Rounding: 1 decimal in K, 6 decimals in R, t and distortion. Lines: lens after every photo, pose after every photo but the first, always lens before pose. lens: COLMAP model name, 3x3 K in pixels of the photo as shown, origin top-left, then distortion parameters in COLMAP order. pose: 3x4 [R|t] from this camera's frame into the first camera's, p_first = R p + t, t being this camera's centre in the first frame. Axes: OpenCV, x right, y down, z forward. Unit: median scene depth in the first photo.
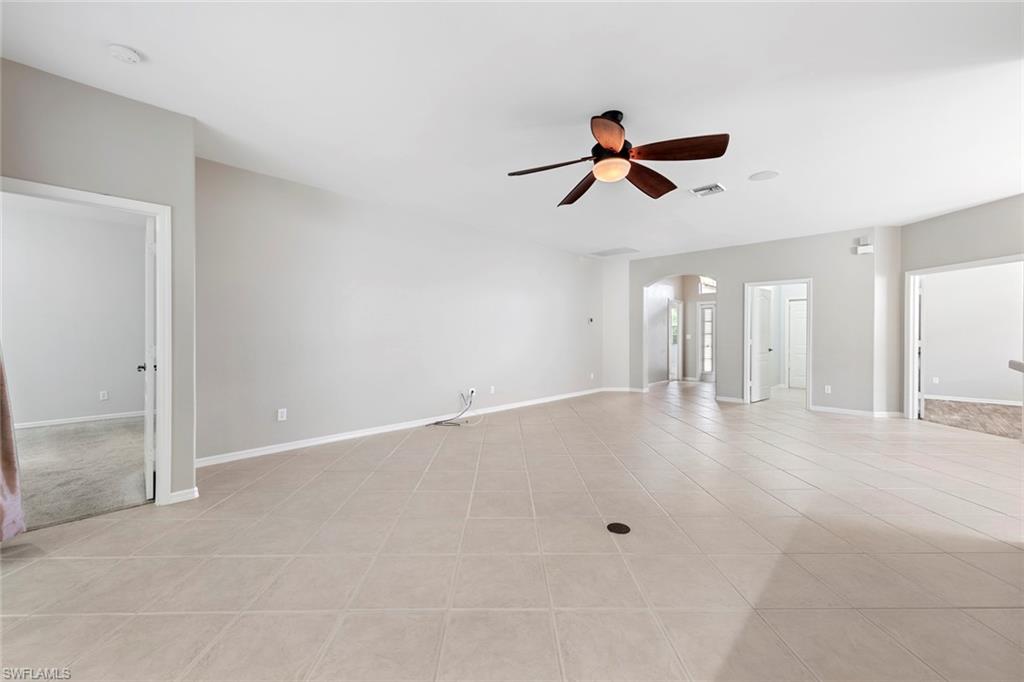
lens RADIAL K [[404.4, 0, 509.4], [0, 404.4, 337.1], [0, 0, 1]] dist [0.004168, -0.000458]
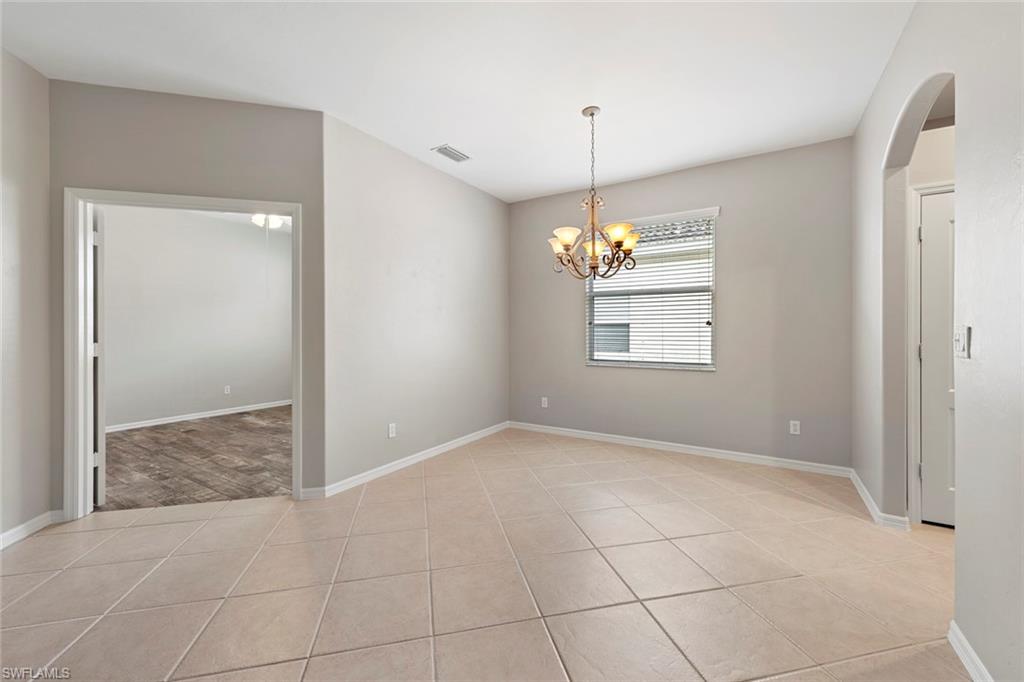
lens RADIAL K [[404.4, 0, 510.6], [0, 404.4, 333.9], [0, 0, 1]] dist [0.004168, -0.000458]
pose [[-0.220440, -0.004641, 0.975390, 0.409380], [0.003845, 0.999977, 0.005627, -0.002546], [-0.975393, 0.004990, -0.220417, 0.583554]]
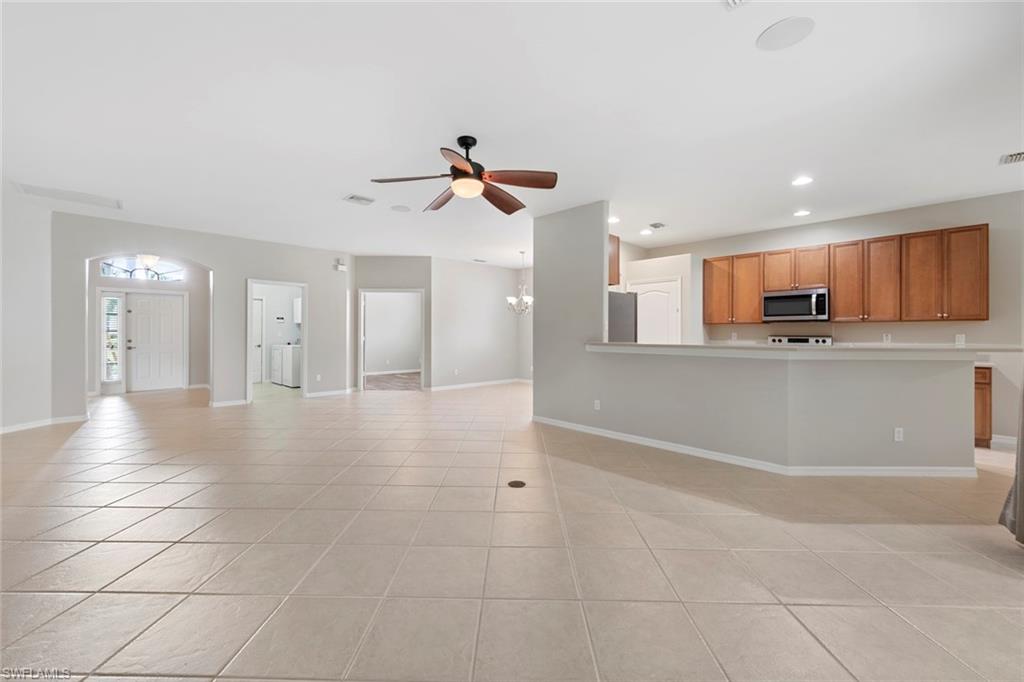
lens RADIAL K [[404.4, 0, 513.0], [0, 404.4, 332.9], [0, 0, 1]] dist [0.004168, -0.000458]
pose [[0.021581, -0.004148, 0.999758, -0.413049], [0.001248, 0.999991, 0.004122, -0.008797], [-0.999766, 0.001158, 0.021586, 0.392552]]
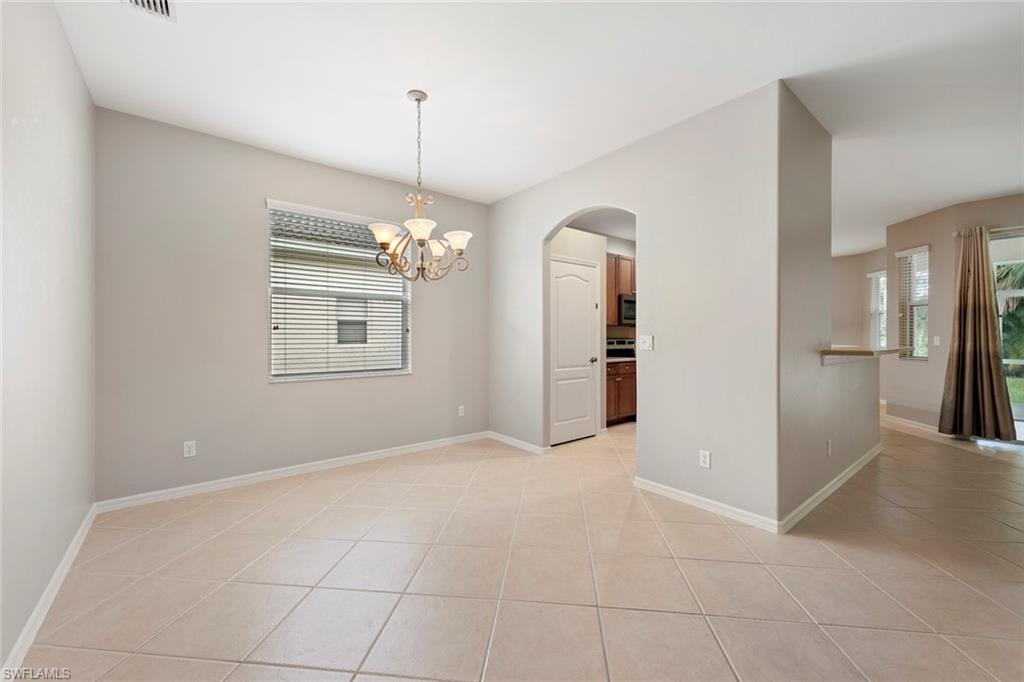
lens RADIAL K [[404.4, 0, 507.1], [0, 404.4, 339.3], [0, 0, 1]] dist [0.004168, -0.000458]
pose [[-0.993176, 0.001582, 0.116615, 0.696739], [0.002681, 0.999953, 0.009268, -0.005295], [-0.116595, 0.009517, -0.993134, 0.796457]]
